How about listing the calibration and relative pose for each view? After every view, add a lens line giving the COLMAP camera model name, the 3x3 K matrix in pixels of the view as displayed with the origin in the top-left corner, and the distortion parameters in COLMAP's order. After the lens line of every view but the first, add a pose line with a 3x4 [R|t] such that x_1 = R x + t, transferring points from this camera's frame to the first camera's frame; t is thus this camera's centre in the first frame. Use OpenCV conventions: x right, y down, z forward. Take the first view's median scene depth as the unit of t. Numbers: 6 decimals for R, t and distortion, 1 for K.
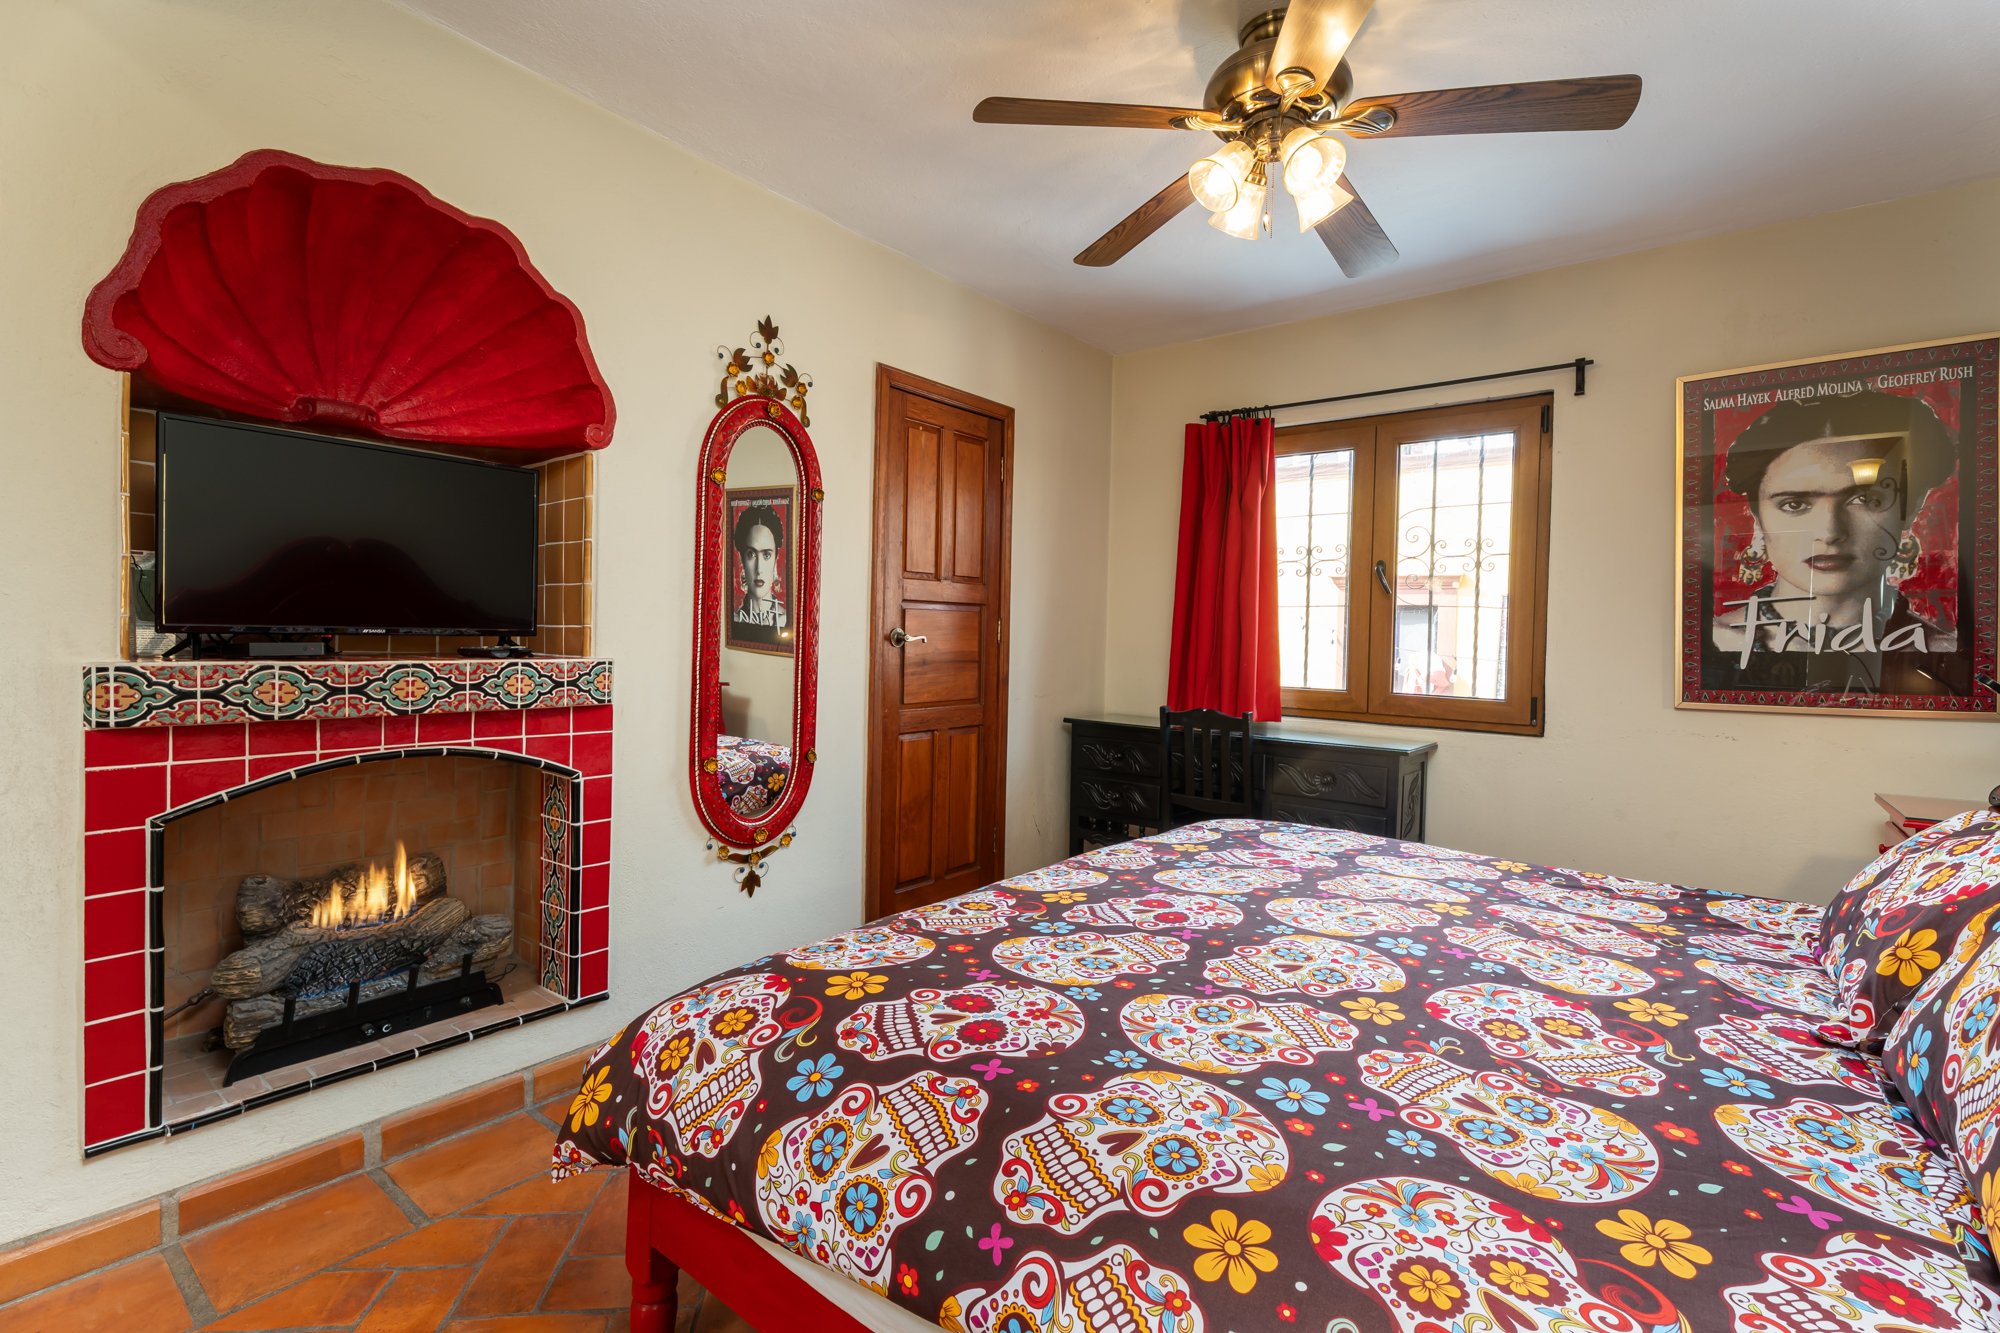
lens RADIAL K [[919.8, 0, 999.4], [0, 919.8, 655.3], [0, 0, 1]] dist [0.001708, 0.000088]
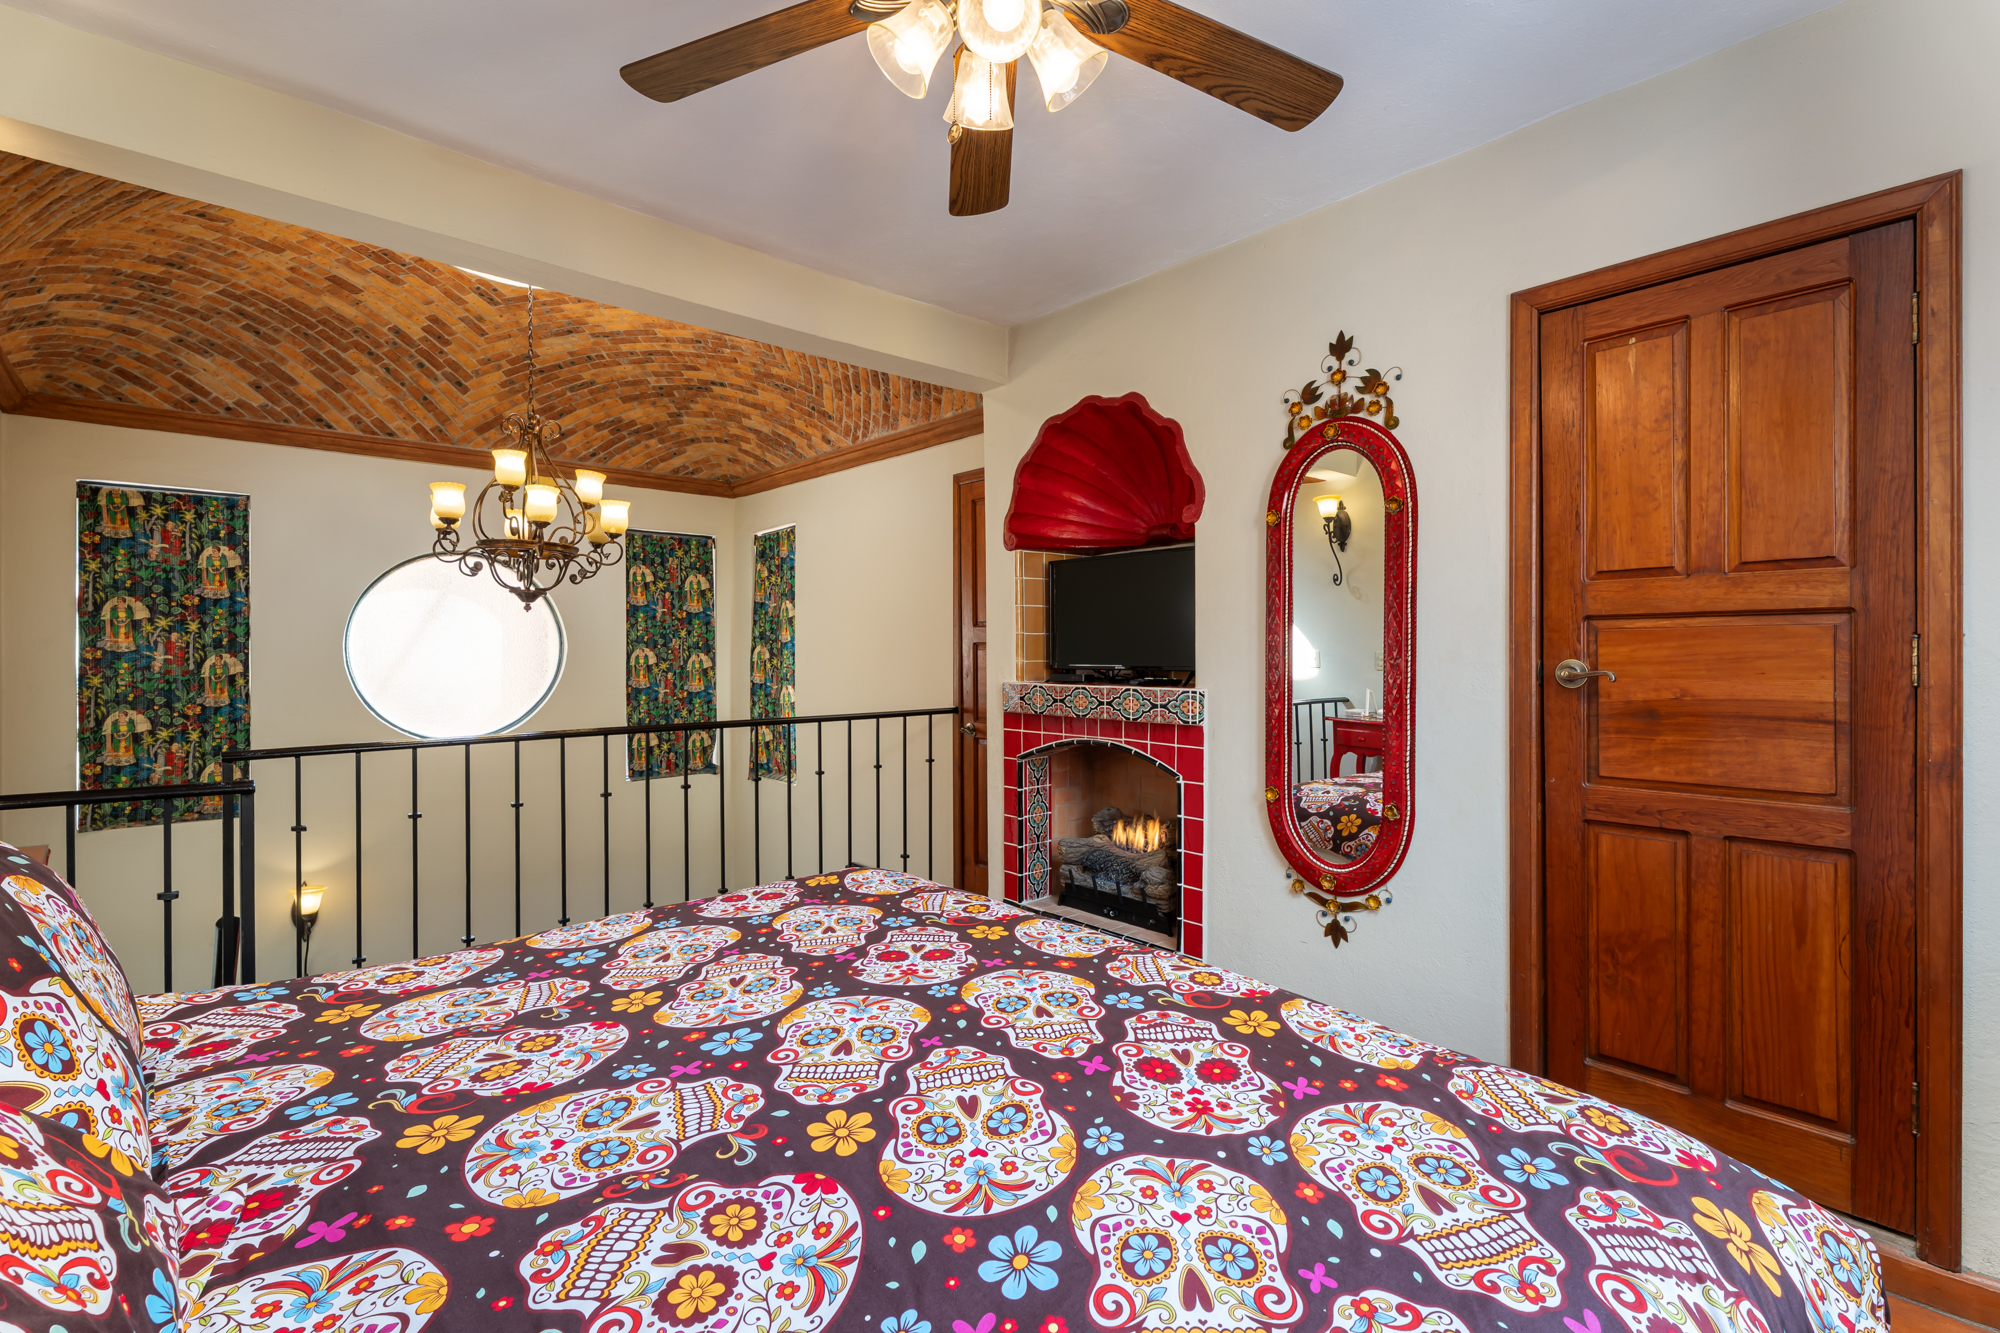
lens RADIAL K [[919.8, 0, 999.4], [0, 919.8, 655.3], [0, 0, 1]] dist [0.001708, 0.000088]
pose [[-0.193653, -0.022937, -0.980802, 1.129404], [-0.026235, 0.999490, -0.018195, -0.015170], [0.980719, 0.022208, -0.194156, 1.304040]]
